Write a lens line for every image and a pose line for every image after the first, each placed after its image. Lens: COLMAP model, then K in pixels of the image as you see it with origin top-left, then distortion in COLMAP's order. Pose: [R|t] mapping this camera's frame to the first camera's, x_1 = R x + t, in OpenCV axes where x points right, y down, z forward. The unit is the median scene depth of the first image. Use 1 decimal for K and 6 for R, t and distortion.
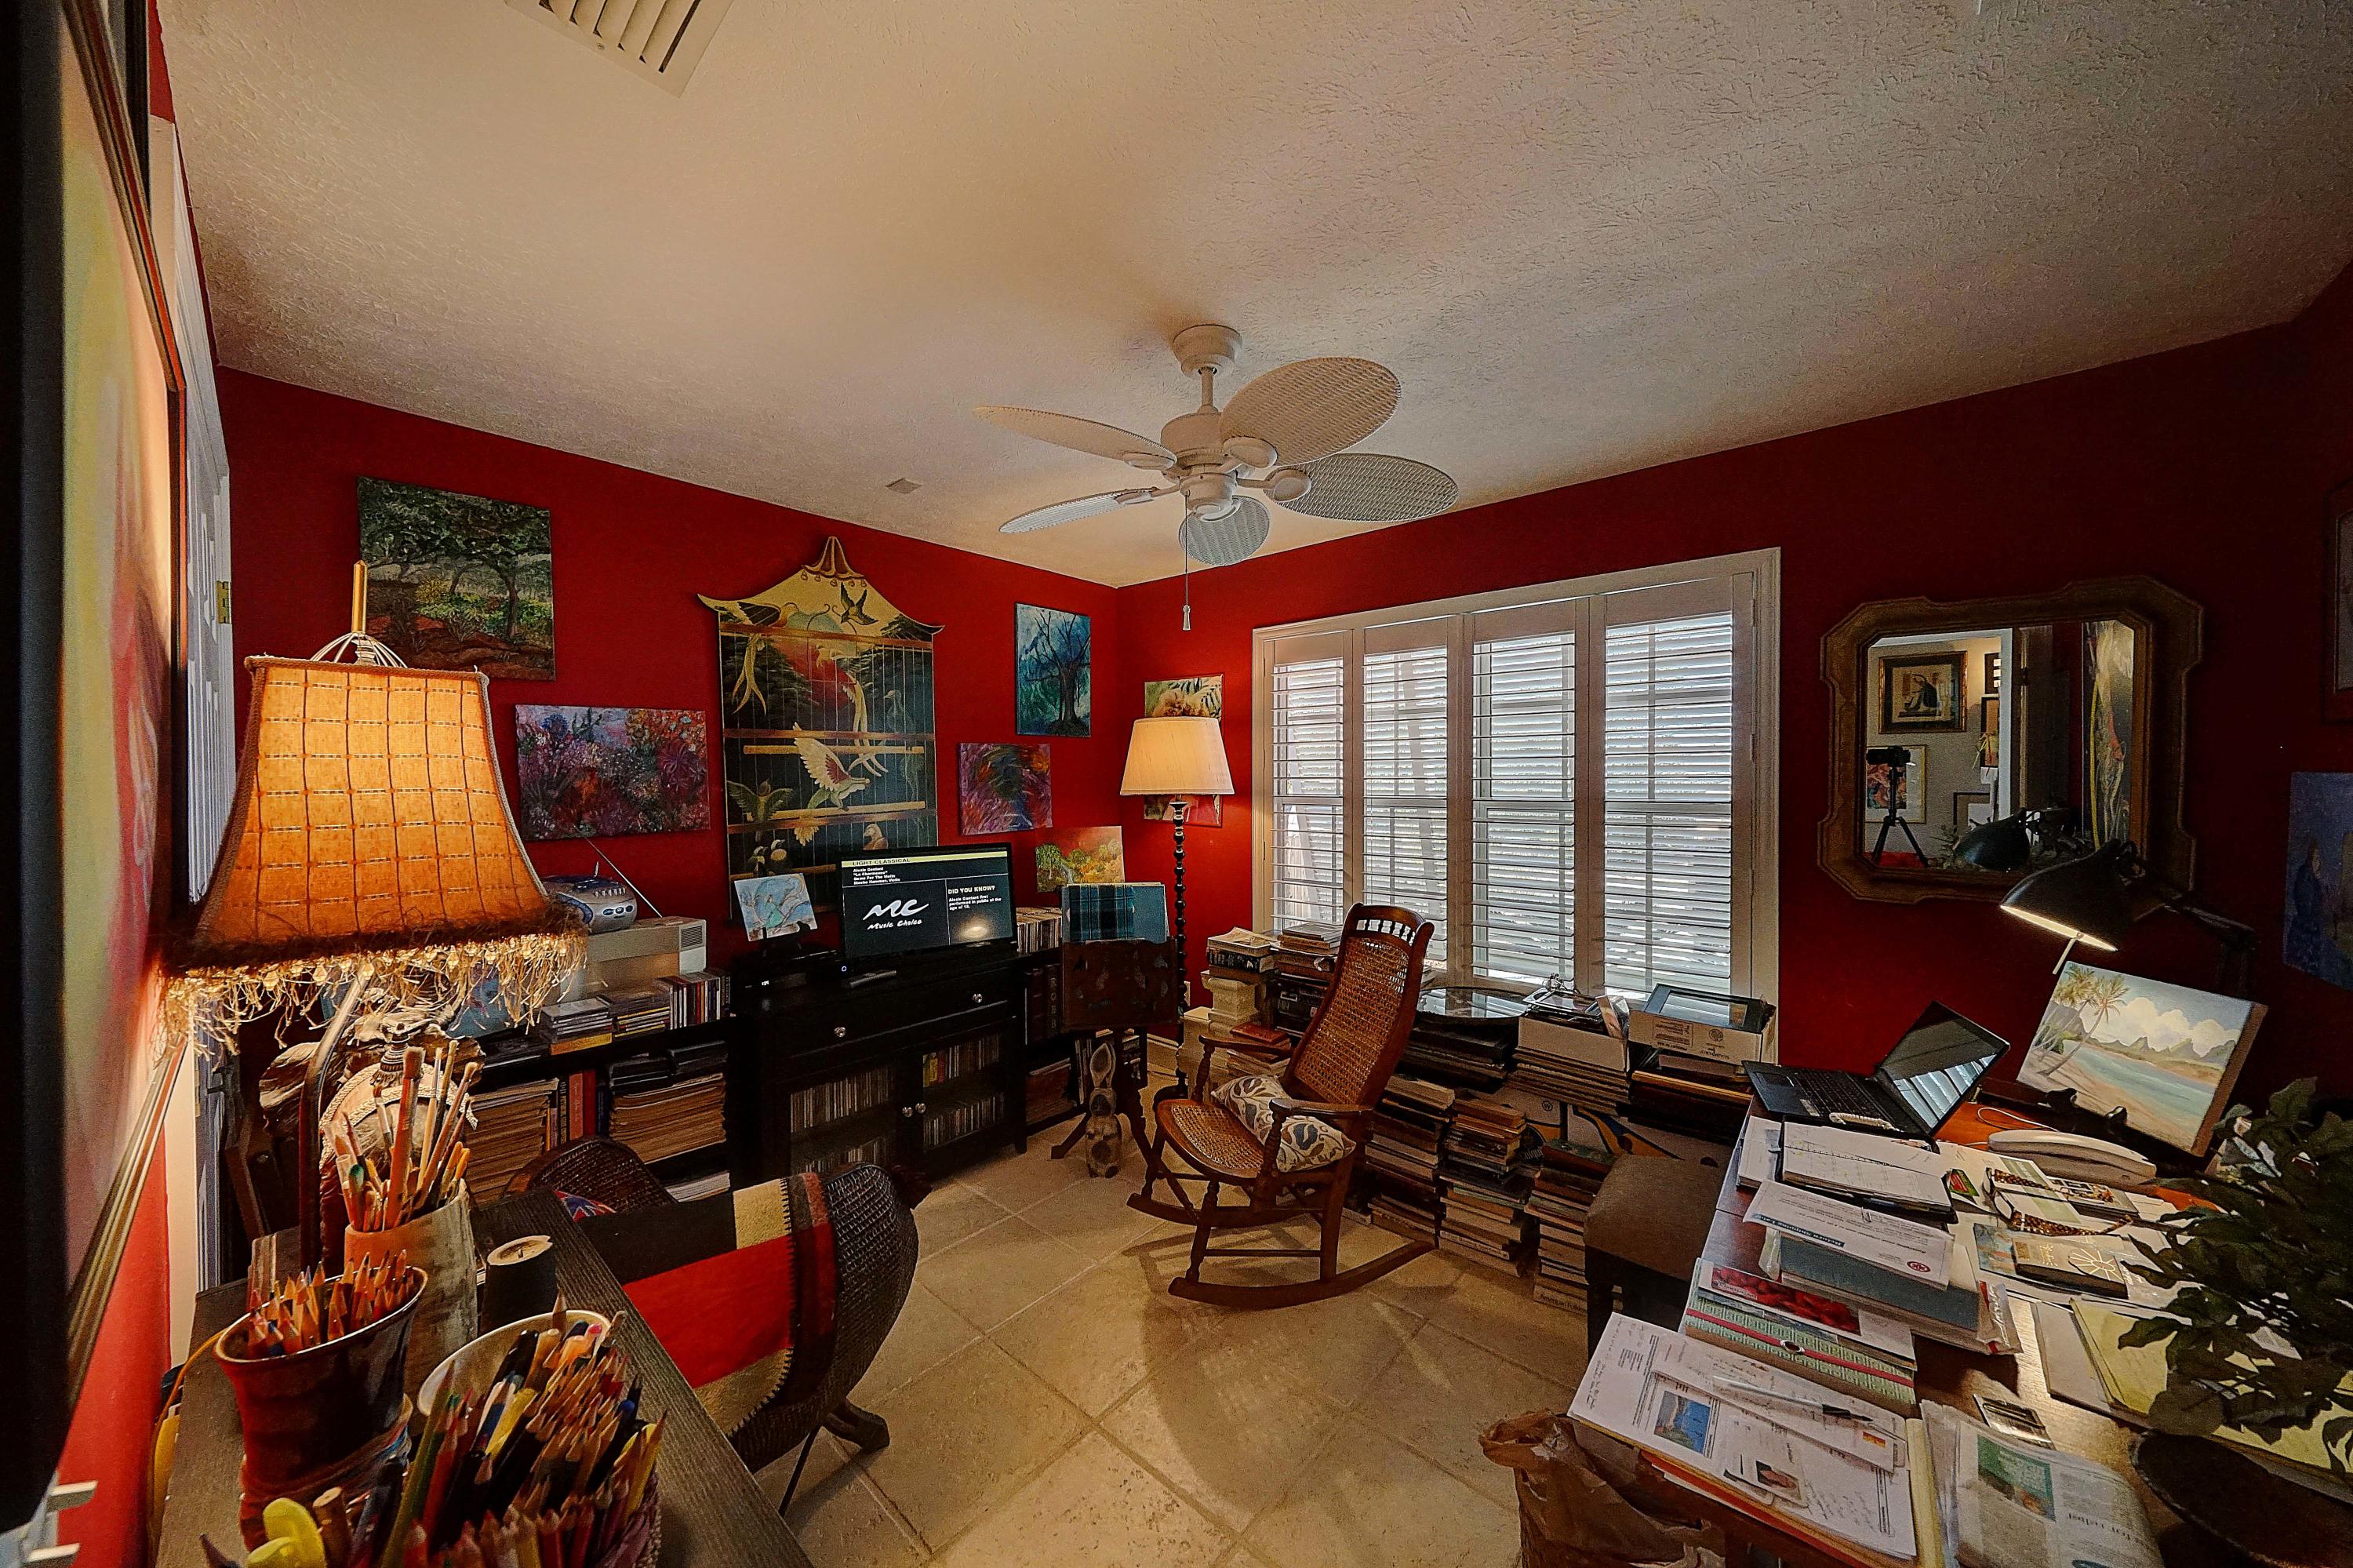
lens RADIAL K [[797.3, 0, 1154.9], [0, 797.3, 782.8], [0, 0, 1]] dist [0.002651, -0.000886]
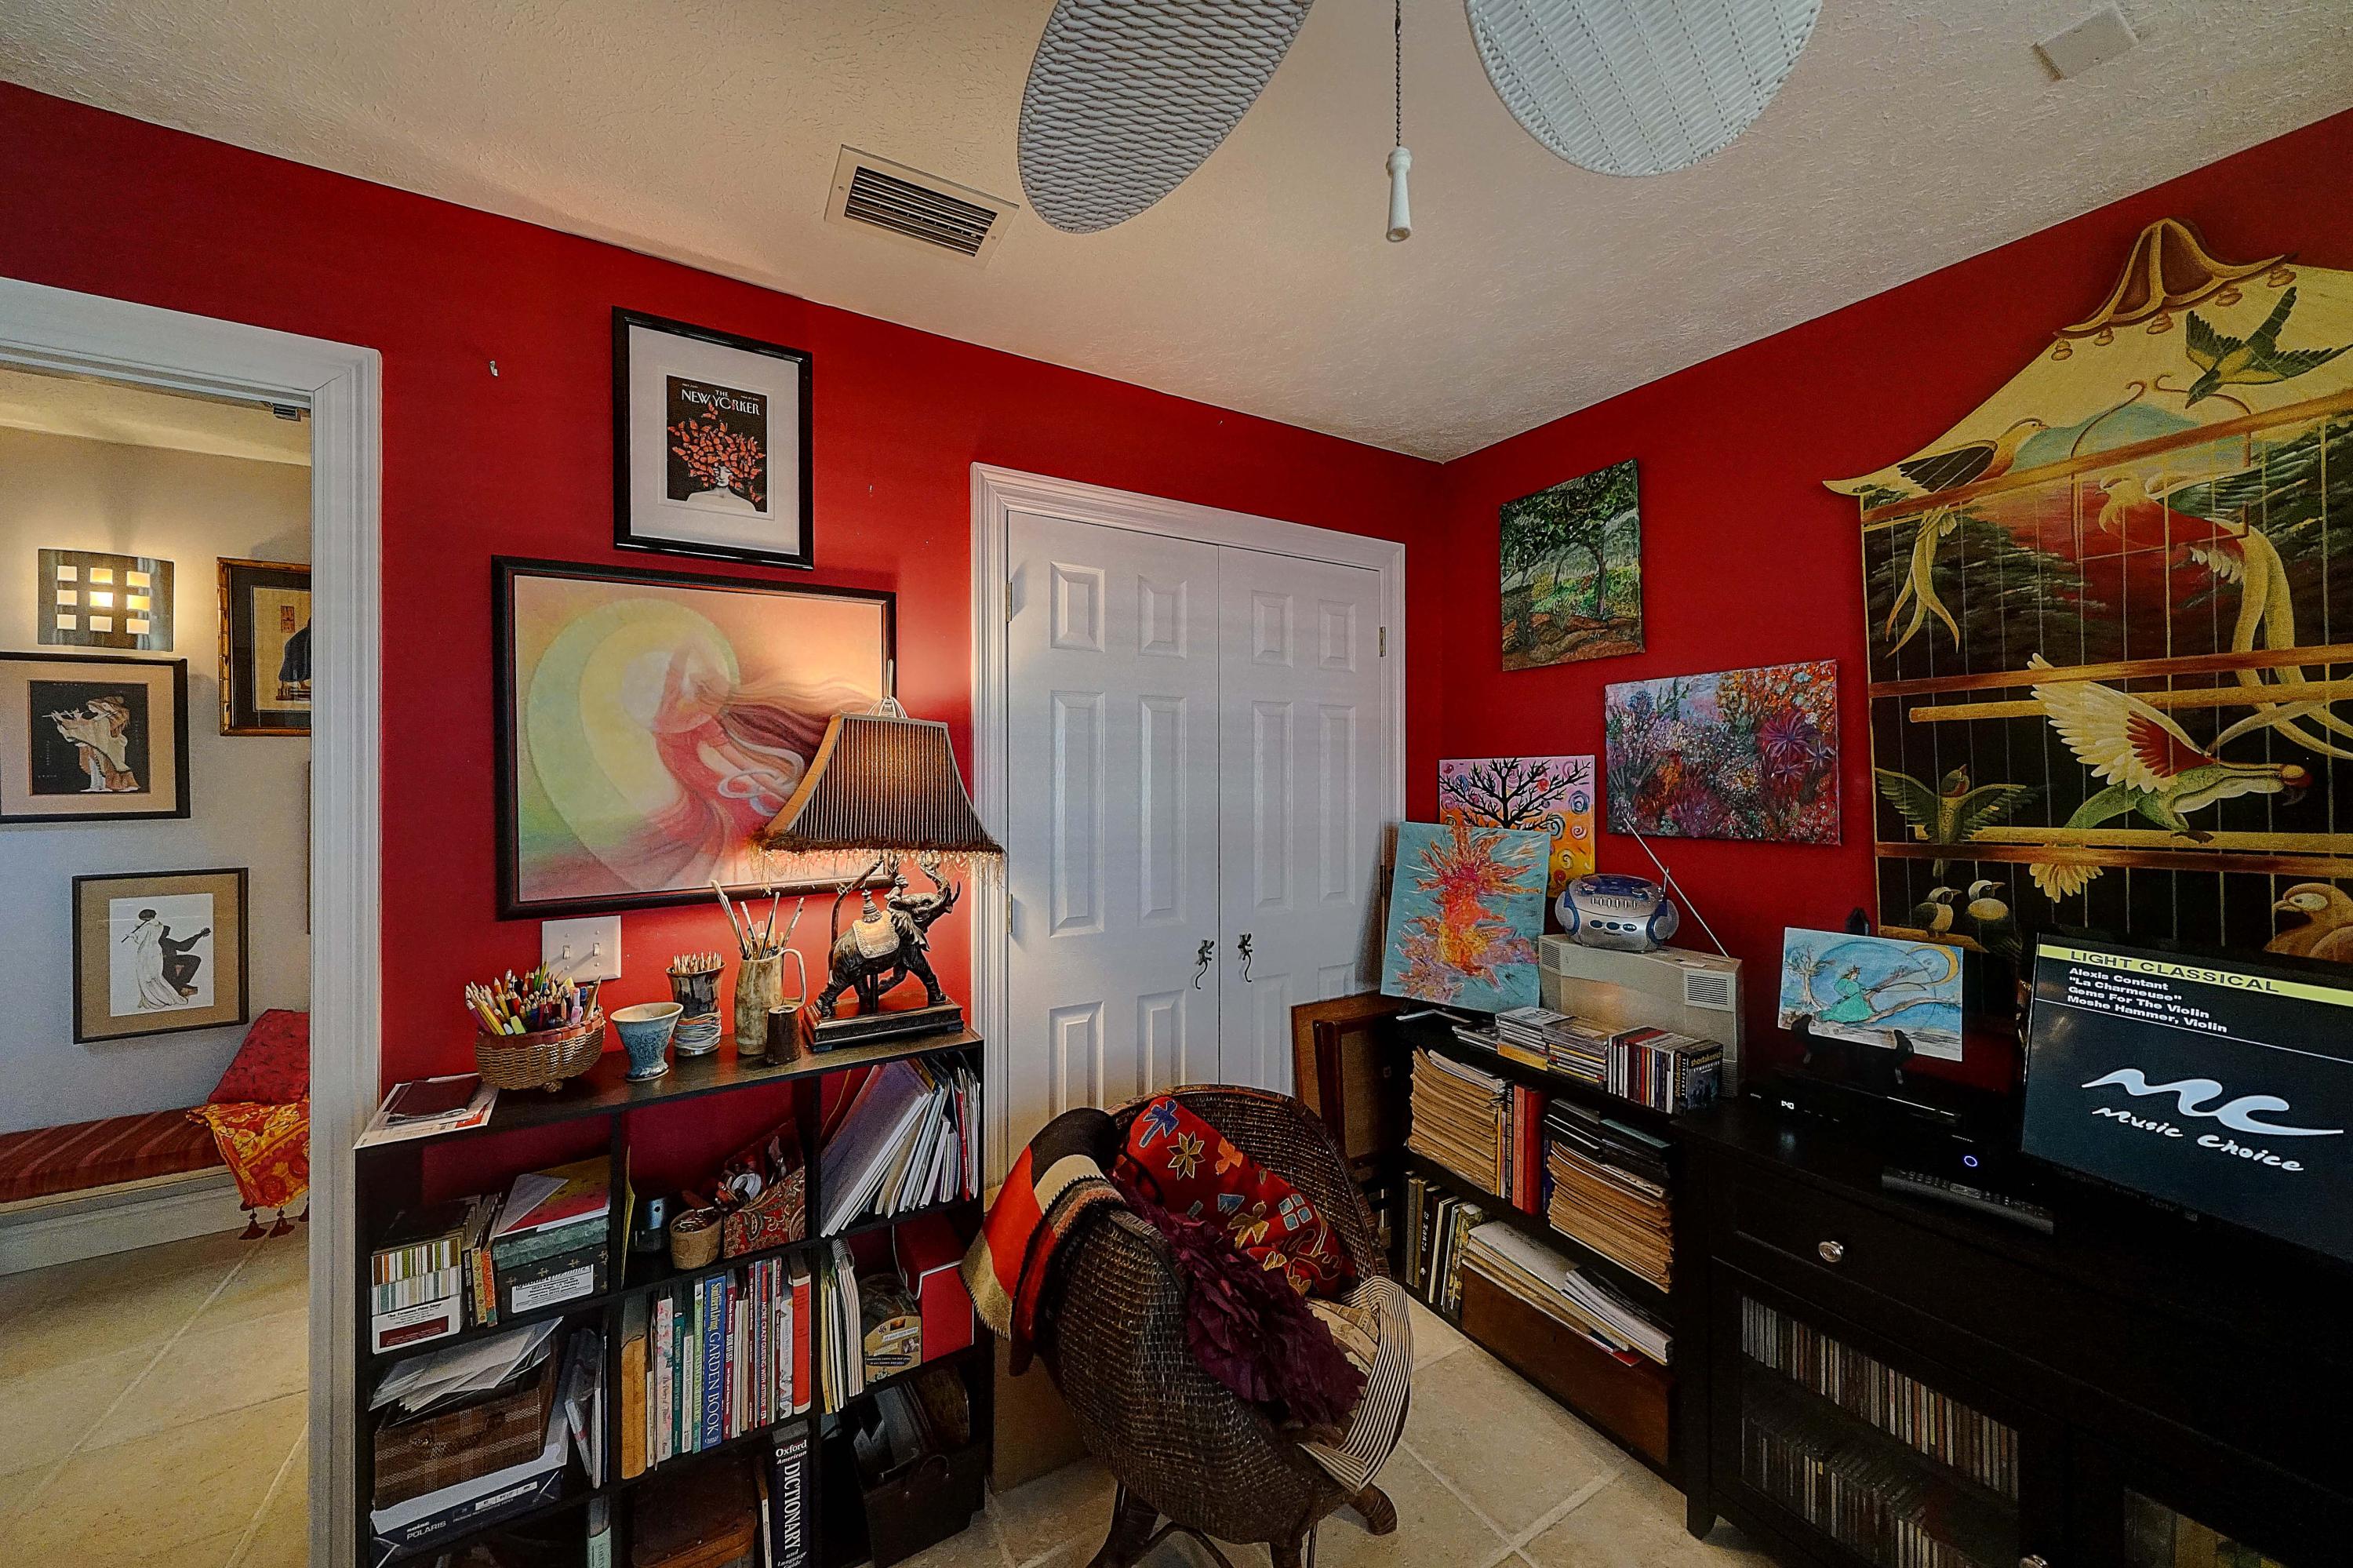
lens RADIAL K [[797.3, 0, 1164.2], [0, 797.3, 774.5], [0, 0, 1]] dist [0.002651, -0.000886]
pose [[-0.279864, 0.010192, -0.959985, 0.198804], [-0.008589, 0.999877, 0.013120, -0.001469], [0.960001, 0.011917, -0.279743, 0.648783]]
